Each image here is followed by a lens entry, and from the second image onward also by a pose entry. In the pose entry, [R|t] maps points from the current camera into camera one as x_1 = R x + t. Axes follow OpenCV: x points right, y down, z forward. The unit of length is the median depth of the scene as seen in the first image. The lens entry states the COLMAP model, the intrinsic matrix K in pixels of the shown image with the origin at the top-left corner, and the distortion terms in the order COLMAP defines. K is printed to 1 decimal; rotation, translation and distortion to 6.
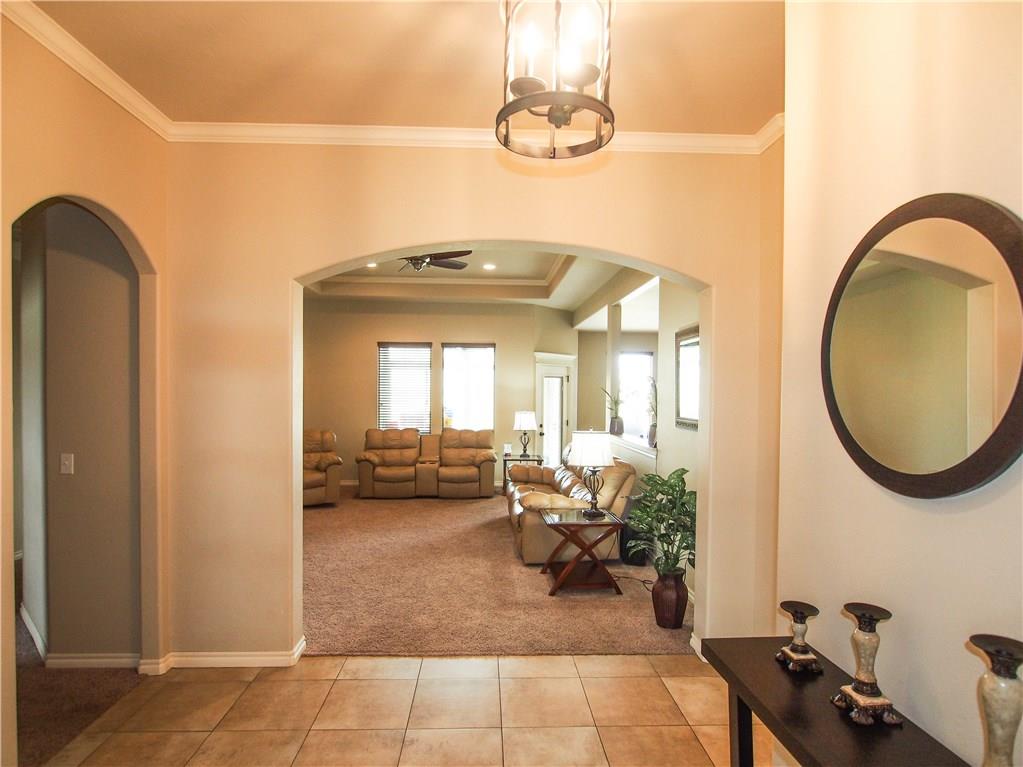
lens RADIAL K [[553.0, 0, 506.7], [0, 553.0, 400.1], [0, 0, 1]] dist [-0.006517, -0.002221]
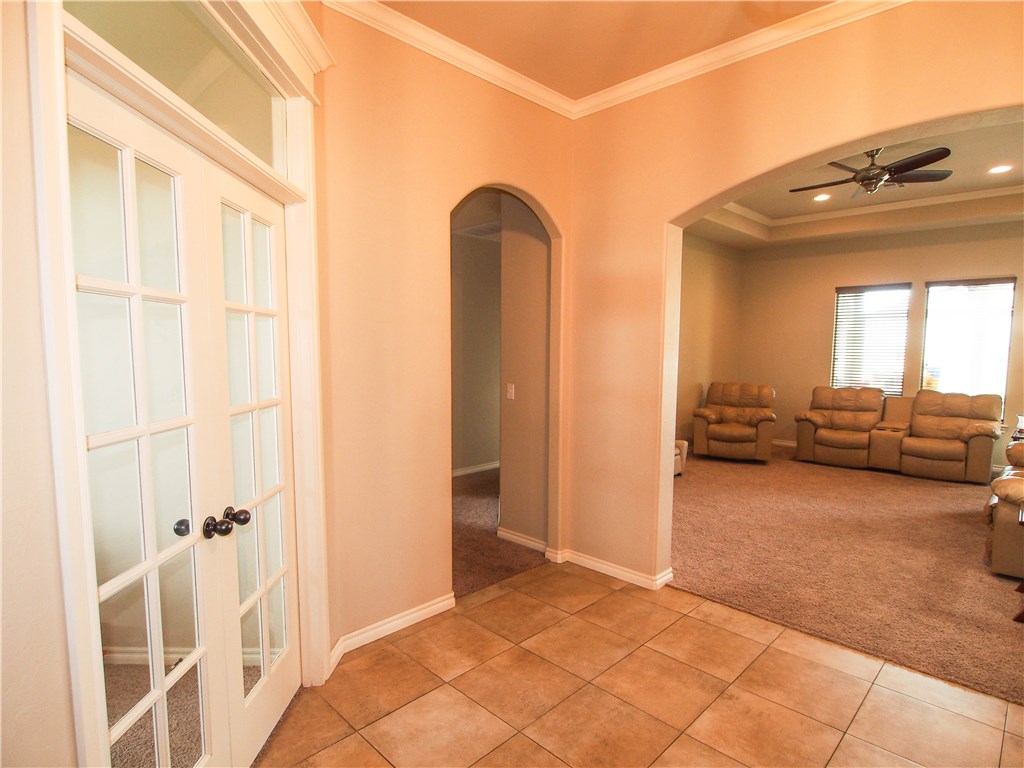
lens RADIAL K [[553.5, 0, 507.2], [0, 553.5, 400.6], [0, 0, 1]] dist [-0.006517, -0.002221]
pose [[0.680996, 0.064955, -0.729401, 0.131052], [-0.011400, 0.996878, 0.078131, 0.023587], [0.732199, -0.044892, 0.679610, 0.053945]]
